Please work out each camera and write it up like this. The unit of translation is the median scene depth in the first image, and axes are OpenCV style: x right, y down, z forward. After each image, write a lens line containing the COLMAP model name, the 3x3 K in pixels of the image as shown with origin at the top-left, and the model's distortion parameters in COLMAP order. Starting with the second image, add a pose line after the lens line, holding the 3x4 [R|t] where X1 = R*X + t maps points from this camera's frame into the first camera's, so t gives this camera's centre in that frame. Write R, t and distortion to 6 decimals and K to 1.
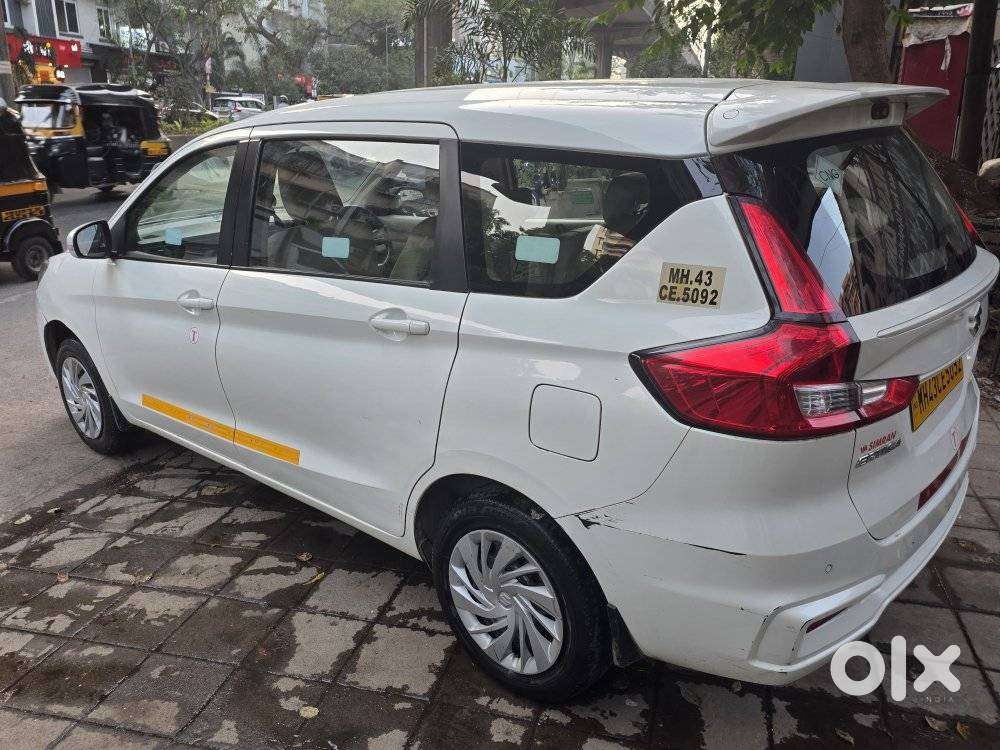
lens RADIAL K [[786.0, 0, 504.3], [0, 786.0, 373.7], [0, 0, 1]] dist [0.067596, -0.072879]
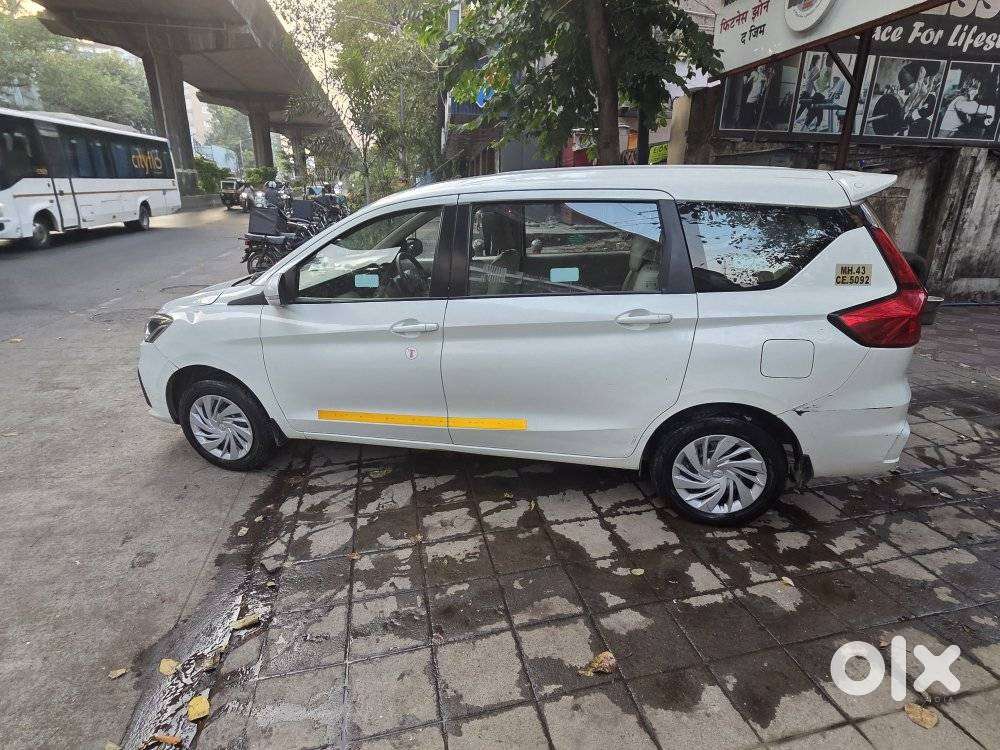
lens RADIAL K [[535.3, 0, 505.2], [0, 535.3, 378.3], [0, 0, 1]] dist [0.002012, 0.001556]
pose [[0.884445, -0.153447, 0.440695, -0.743346], [0.144051, 0.988045, 0.054931, -0.038177], [-0.443855, 0.014899, 0.895975, 0.143654]]
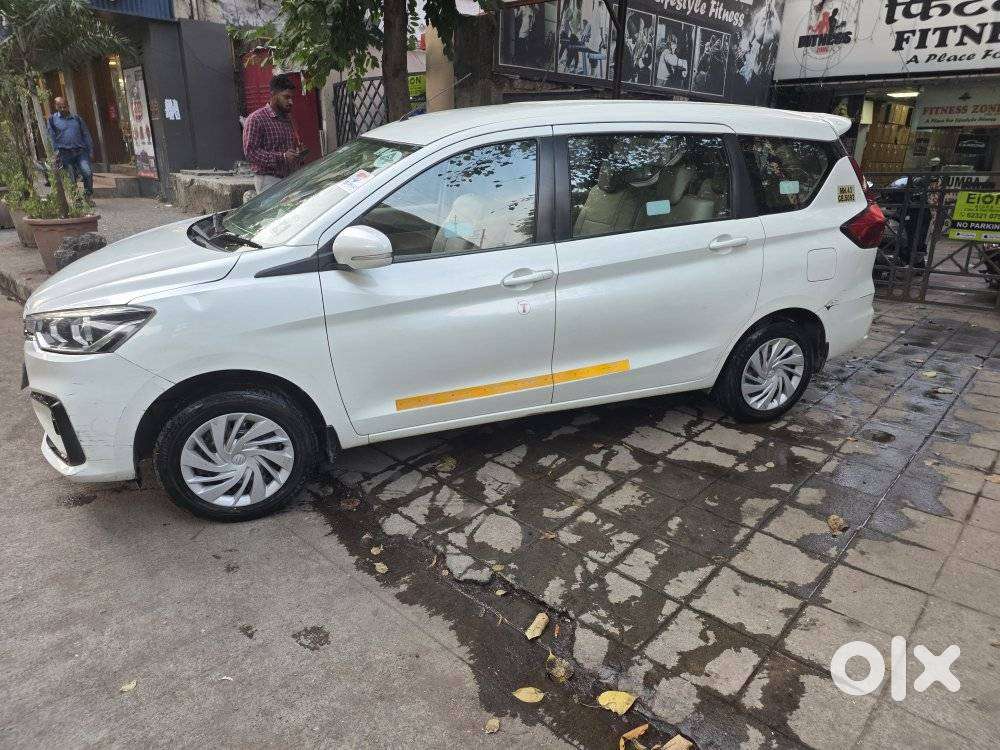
lens RADIAL K [[664.5, 0, 504.8], [0, 664.5, 377.5], [0, 0, 1]] dist [0.035841, -0.004056]
pose [[0.458282, -0.294770, 0.838504, -1.435993], [0.261795, 0.946319, 0.189589, -0.163143], [-0.849377, 0.132631, 0.510850, 0.605127]]
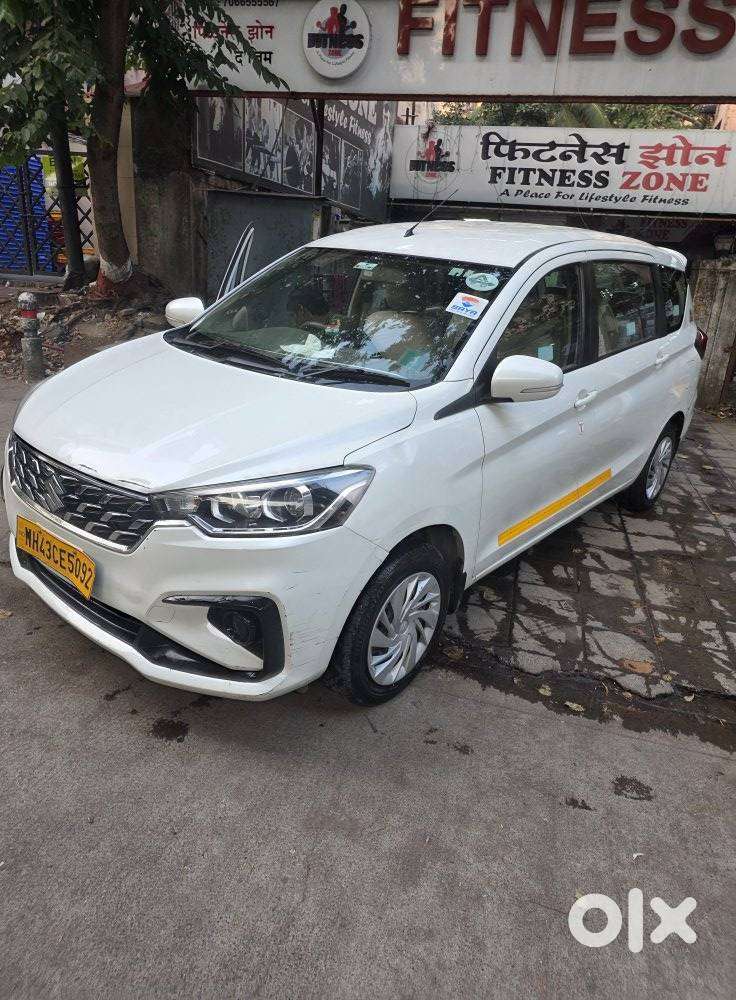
lens RADIAL K [[666.1, 0, 368.8], [0, 666.1, 497.1], [0, 0, 1]] dist [0.034385, -0.002751]
pose [[-0.018307, -0.344425, 0.938635, -1.572881], [0.245445, 0.908517, 0.338161, -0.429704], [-0.969238, 0.236574, 0.067905, 1.444078]]
